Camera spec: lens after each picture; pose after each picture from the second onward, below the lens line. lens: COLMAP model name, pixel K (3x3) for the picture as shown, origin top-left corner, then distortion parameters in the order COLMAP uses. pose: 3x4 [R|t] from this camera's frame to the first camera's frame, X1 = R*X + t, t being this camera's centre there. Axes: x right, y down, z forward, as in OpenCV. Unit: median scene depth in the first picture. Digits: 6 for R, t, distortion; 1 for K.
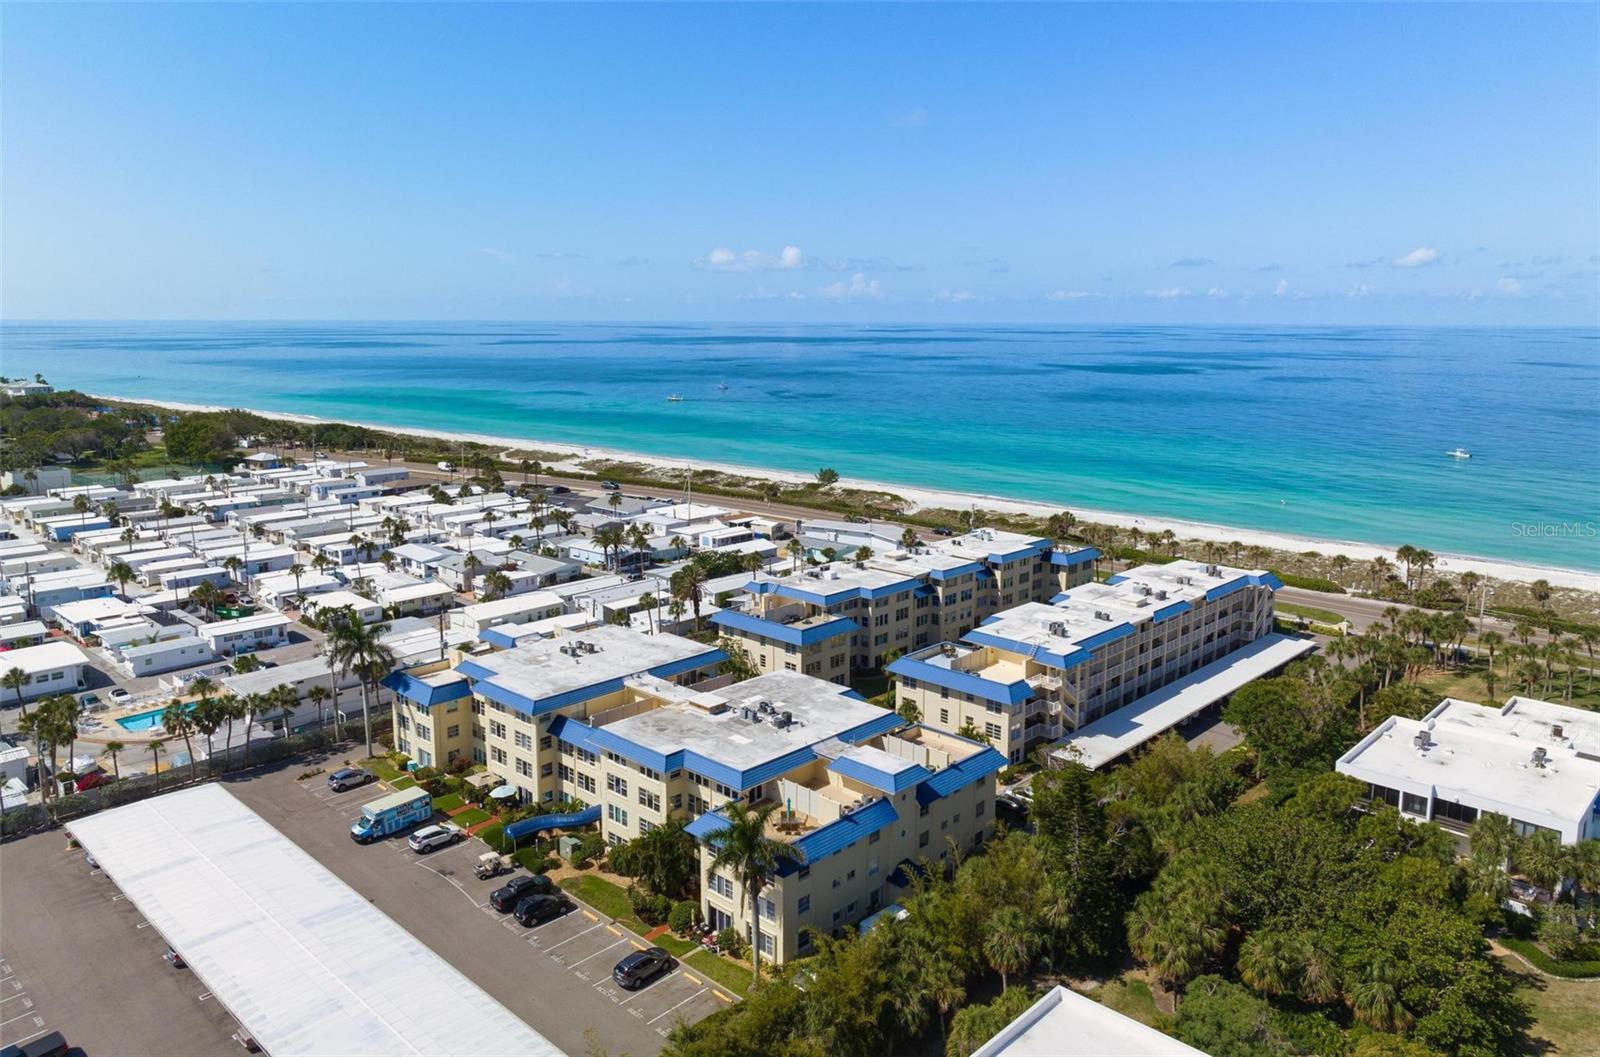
lens RADIAL K [[1108.5, 0, 802.4], [0, 1108.5, 520.0], [0, 0, 1]] dist [-0.006898, 0.015095]
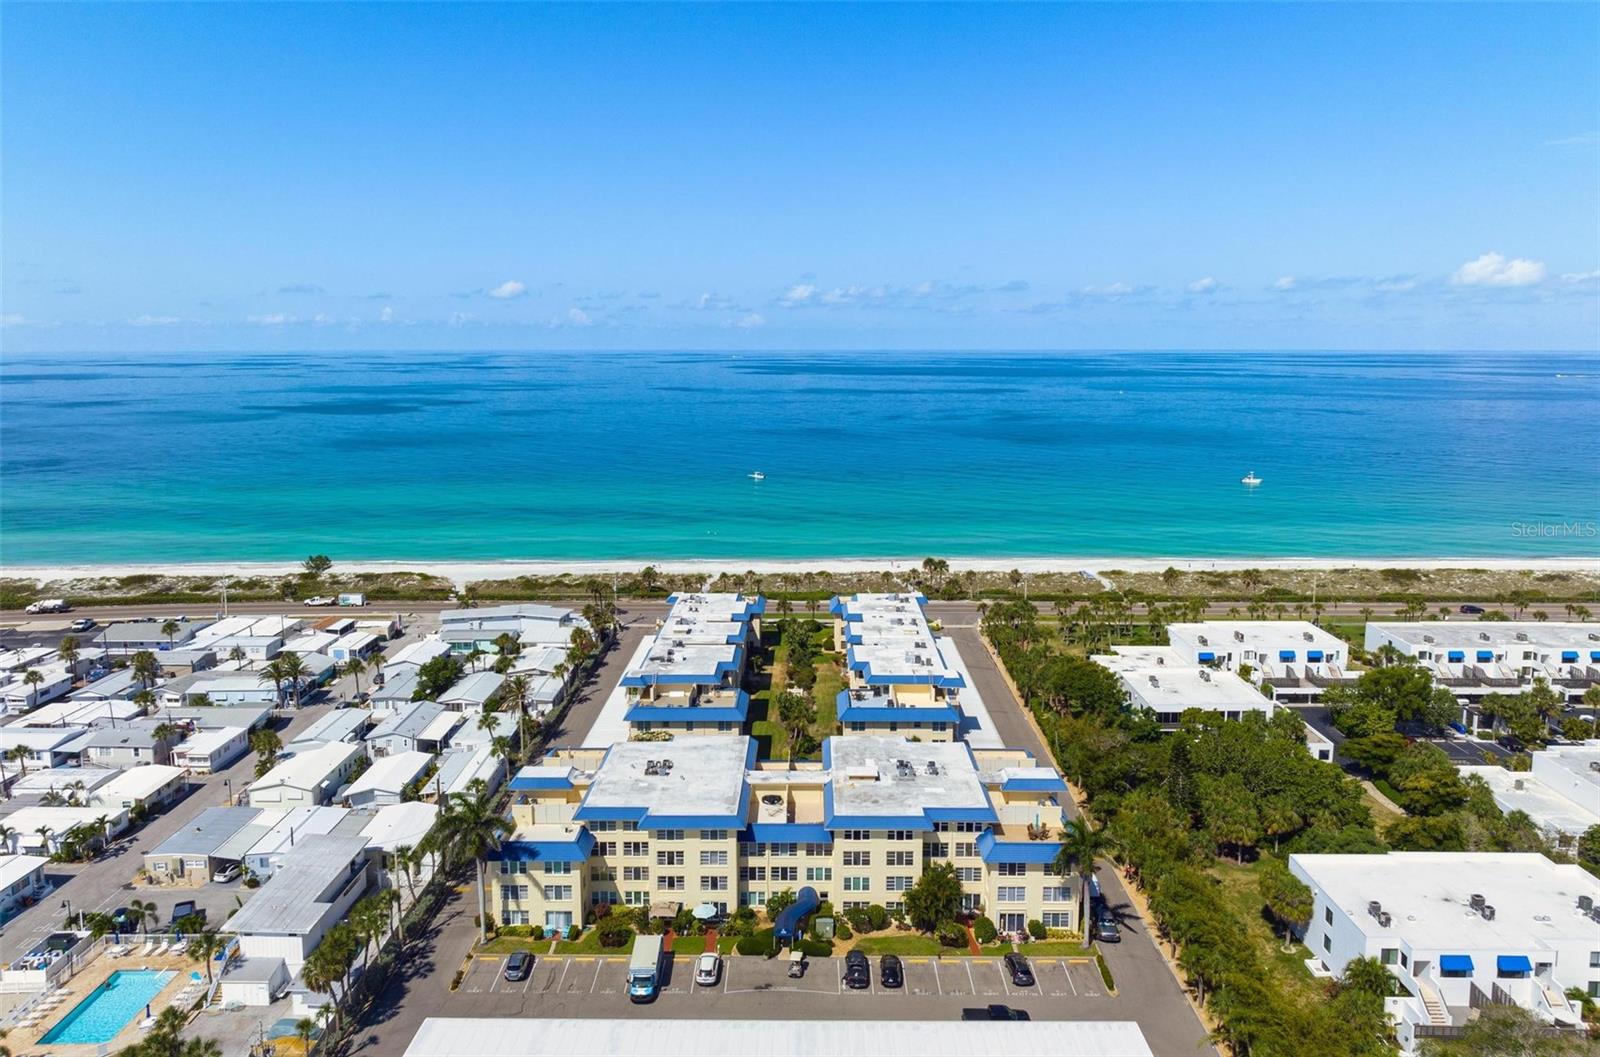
lens RADIAL K [[1108.5, 0, 792.4], [0, 1108.5, 521.4], [0, 0, 1]] dist [-0.006898, 0.015095]
pose [[0.735014, -0.112376, 0.668675, -0.785978], [0.127172, 0.991517, 0.026844, -0.126745], [-0.666020, 0.065306, 0.743070, 0.122095]]
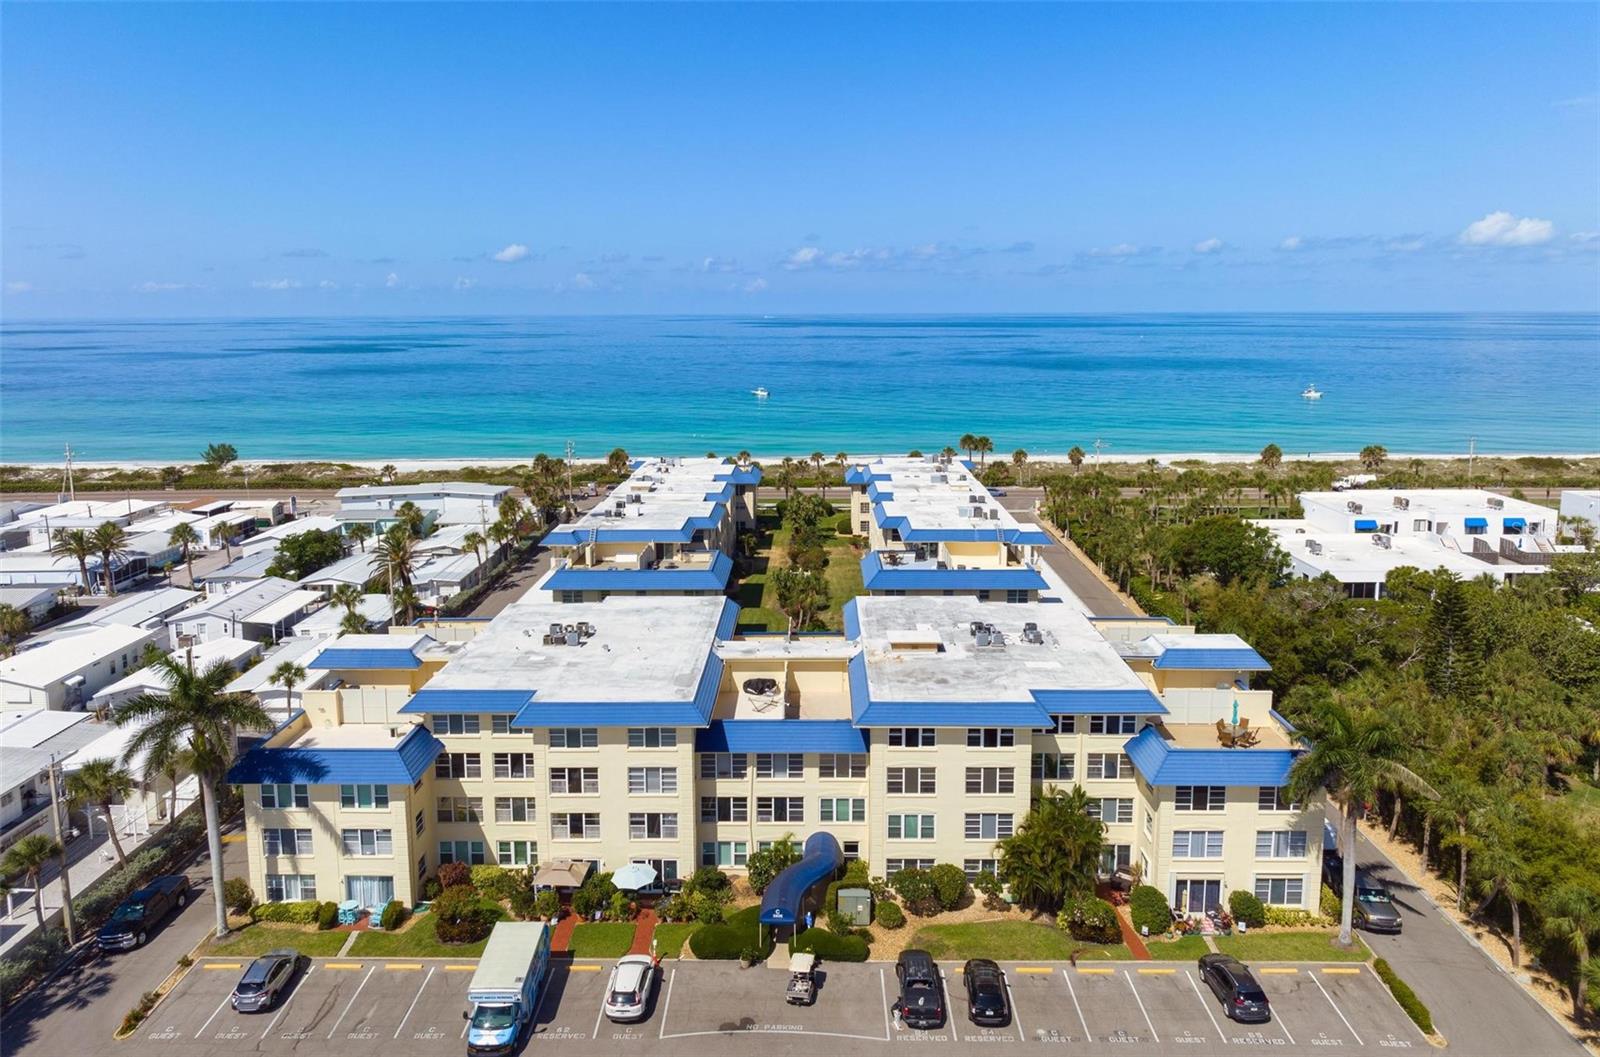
lens RADIAL K [[1108.5, 0, 793.4], [0, 1108.5, 488.4], [0, 0, 1]] dist [-0.006898, 0.015095]
pose [[0.736952, -0.115260, 0.666046, -0.514613], [0.129089, 0.991218, 0.028699, 0.034654], [-0.663504, 0.064830, 0.745358, 0.450394]]
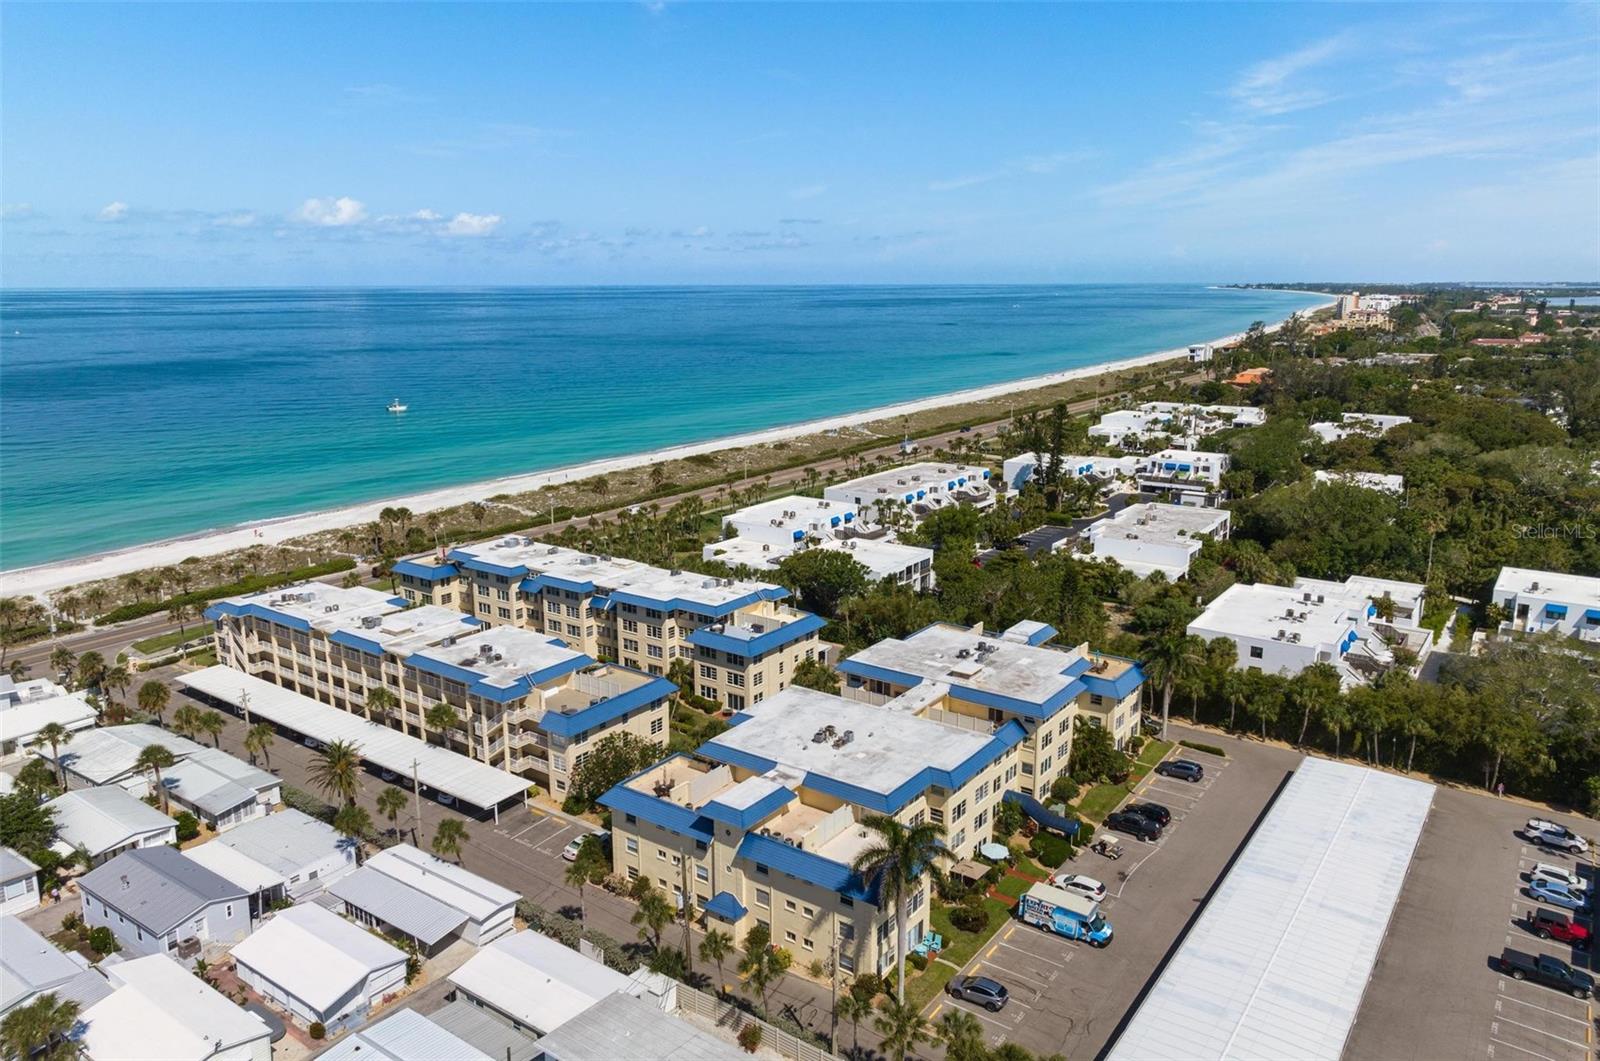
lens RADIAL K [[1108.5, 0, 799.3], [0, 1108.5, 522.4], [0, 0, 1]] dist [-0.006898, 0.015095]
pose [[-0.131730, -0.217673, 0.967091, -0.991533], [0.181243, 0.953859, 0.239383, -0.251724], [-0.974576, 0.206812, -0.086200, 1.067186]]
